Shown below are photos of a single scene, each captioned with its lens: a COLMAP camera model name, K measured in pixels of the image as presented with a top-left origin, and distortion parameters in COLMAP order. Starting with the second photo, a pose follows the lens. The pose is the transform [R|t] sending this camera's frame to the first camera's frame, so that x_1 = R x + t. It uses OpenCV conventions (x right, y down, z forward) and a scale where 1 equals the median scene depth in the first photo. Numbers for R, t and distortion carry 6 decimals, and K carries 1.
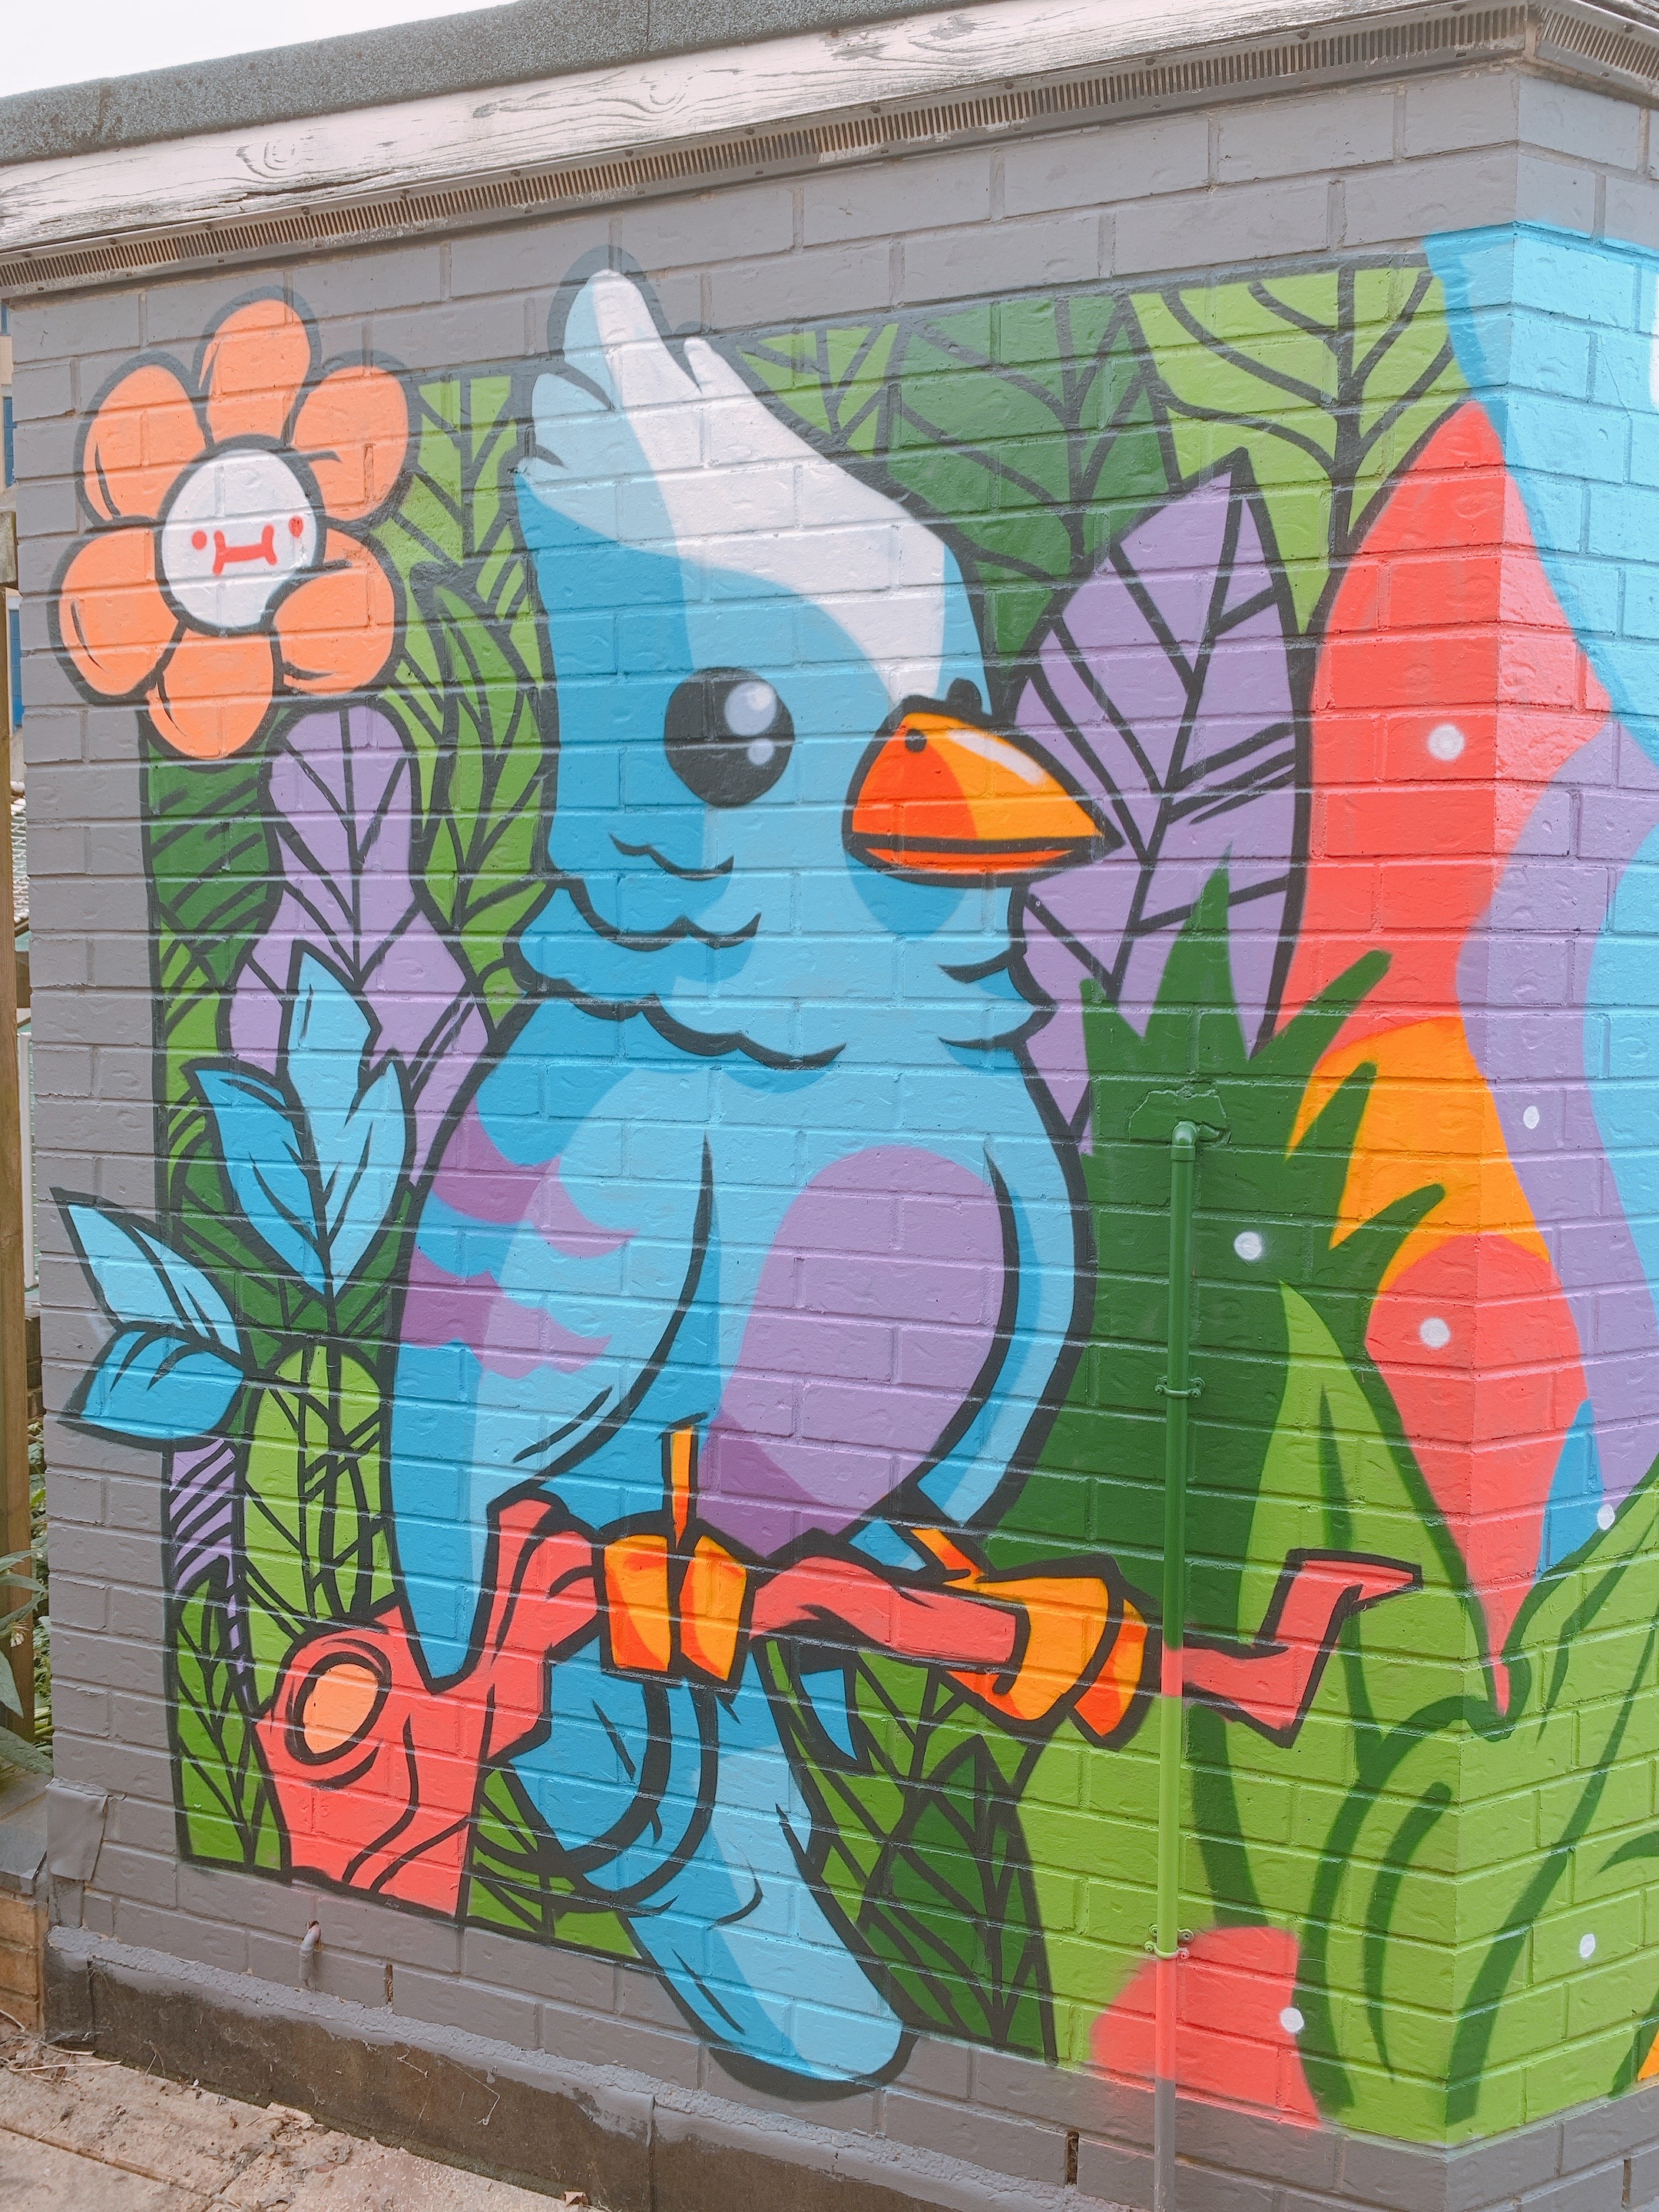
lens RADIAL K [[1687.8, 0, 829.5], [0, 1687.8, 1106.0], [0, 0, 1]] dist [0.034013, -0.048846]
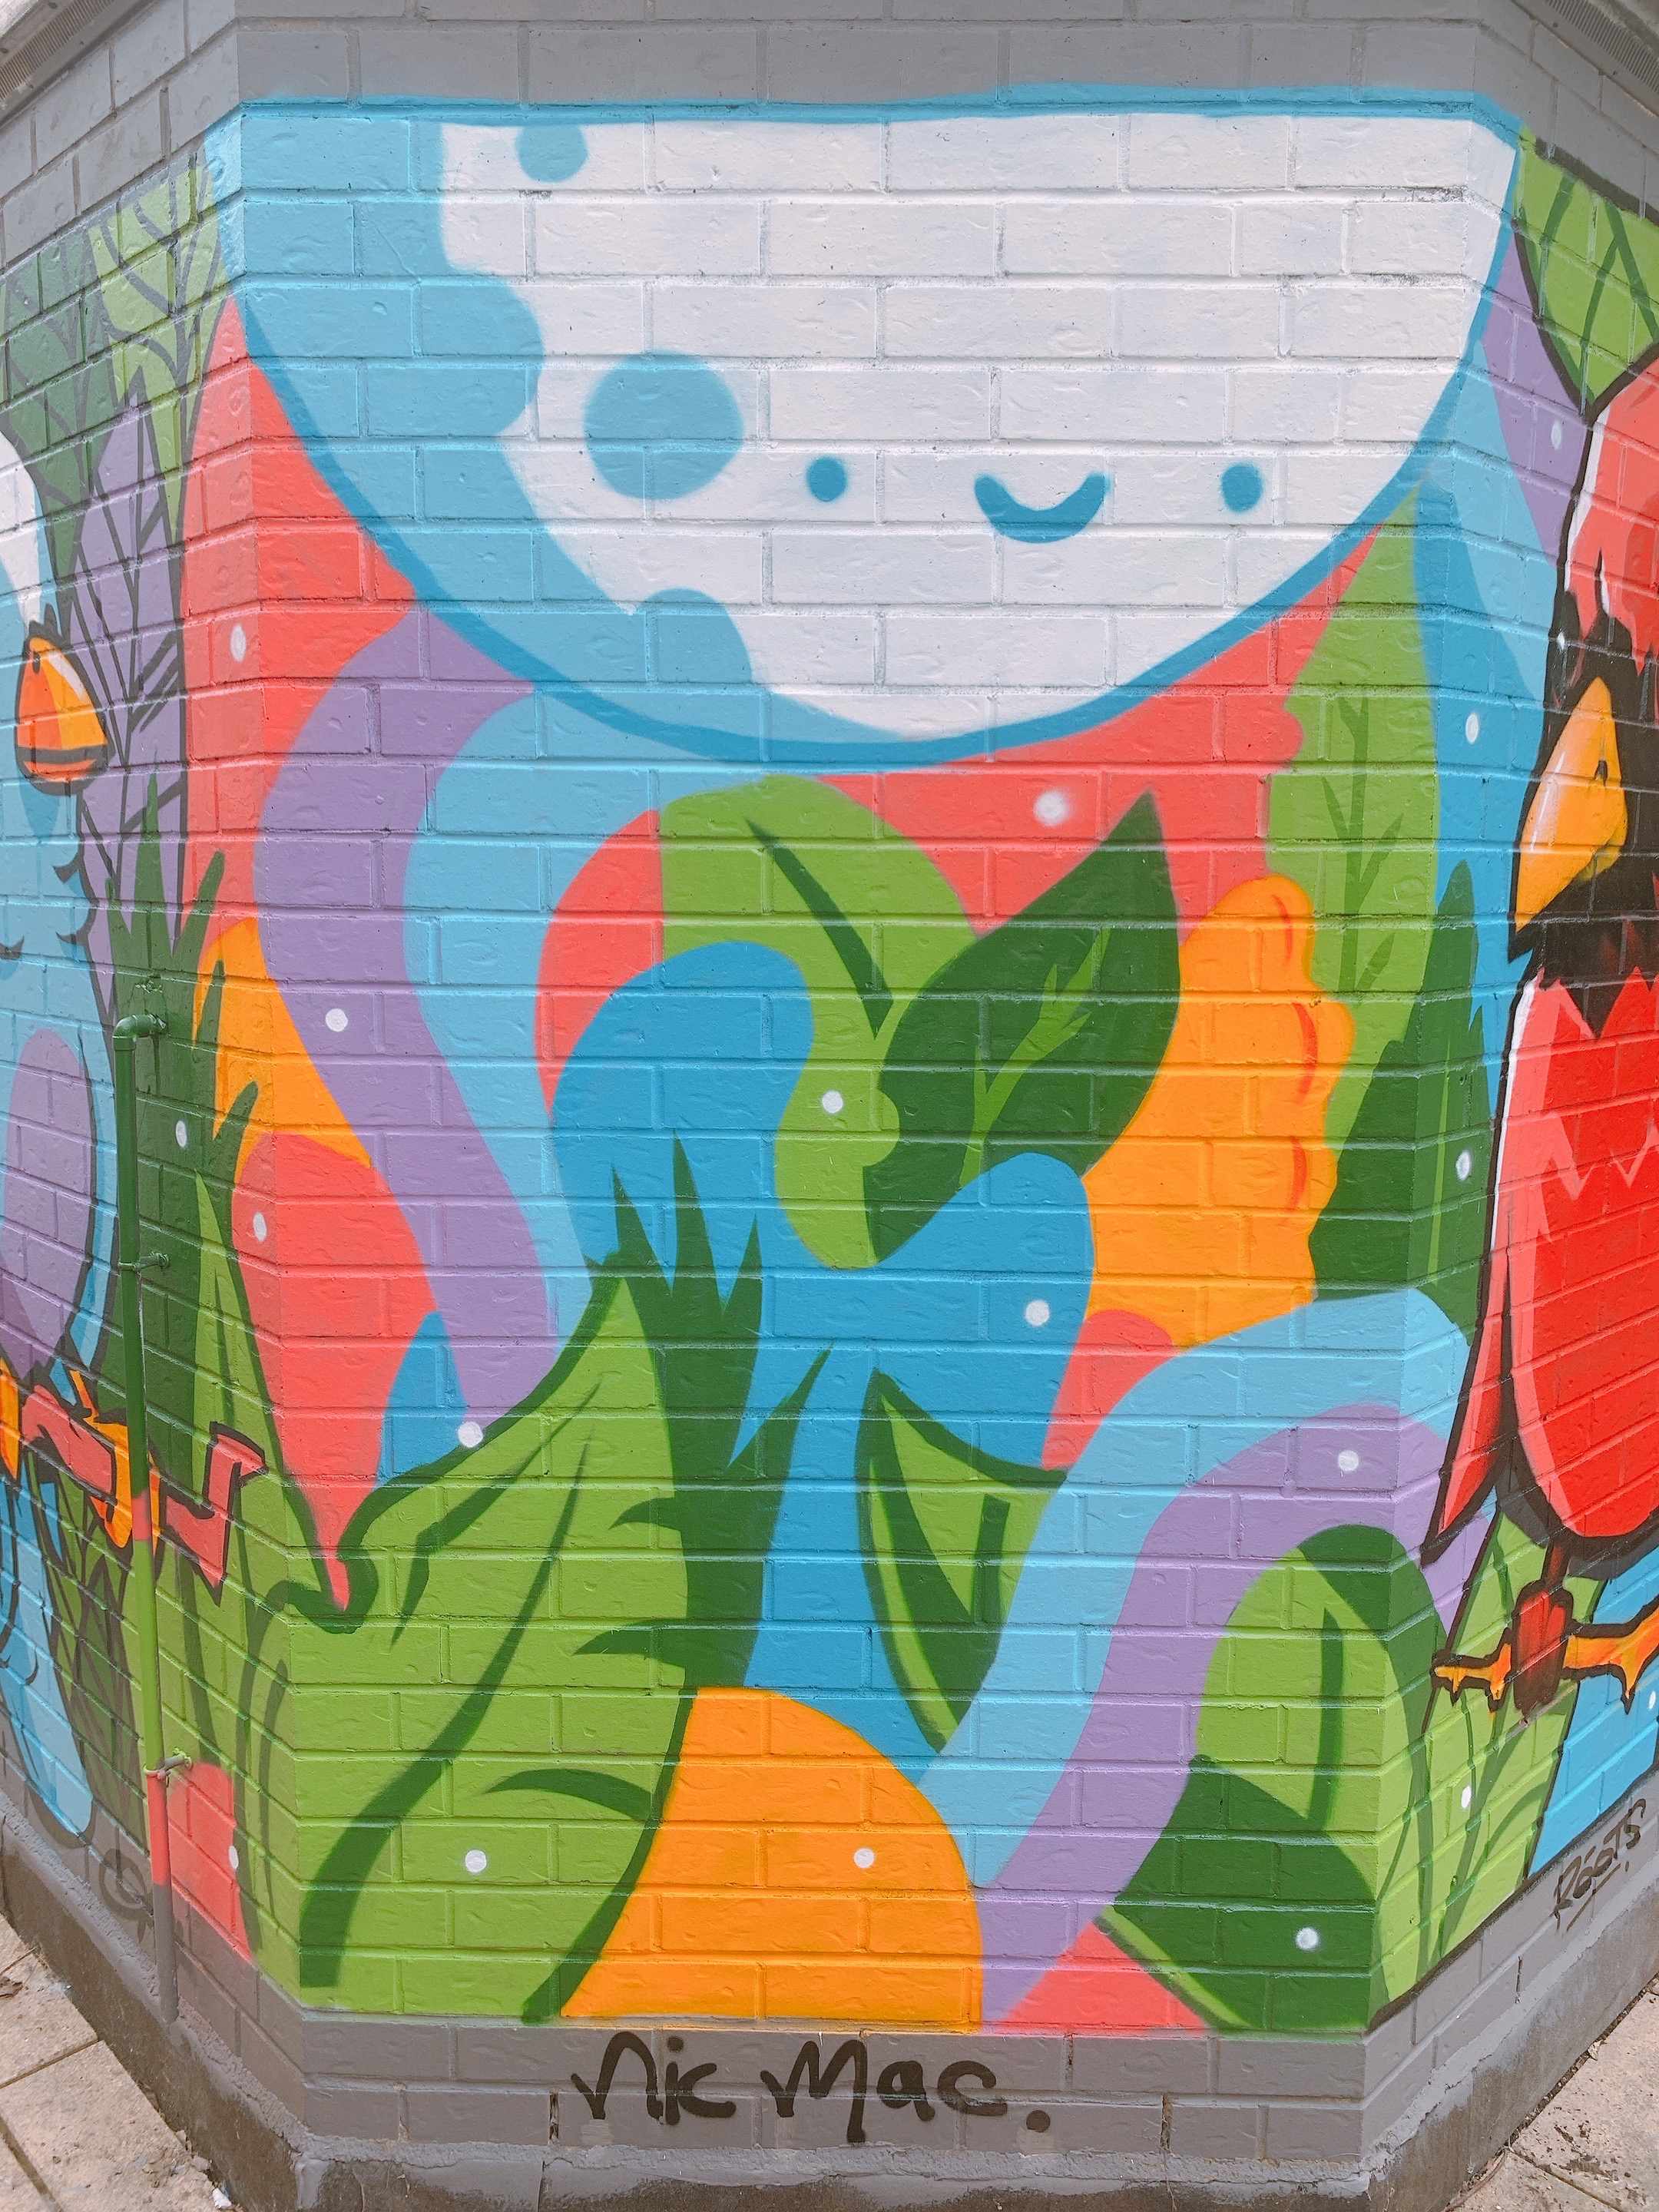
lens RADIAL K [[1714.7, 0, 829.5], [0, 1714.7, 1106.0], [0, 0, 1]] dist [0.056419, -0.129337]
pose [[0.894713, 0.058960, -0.442732, 1.084724], [-0.035101, 0.997465, 0.061900, -0.015252], [0.445259, -0.039842, 0.894515, 0.217114]]
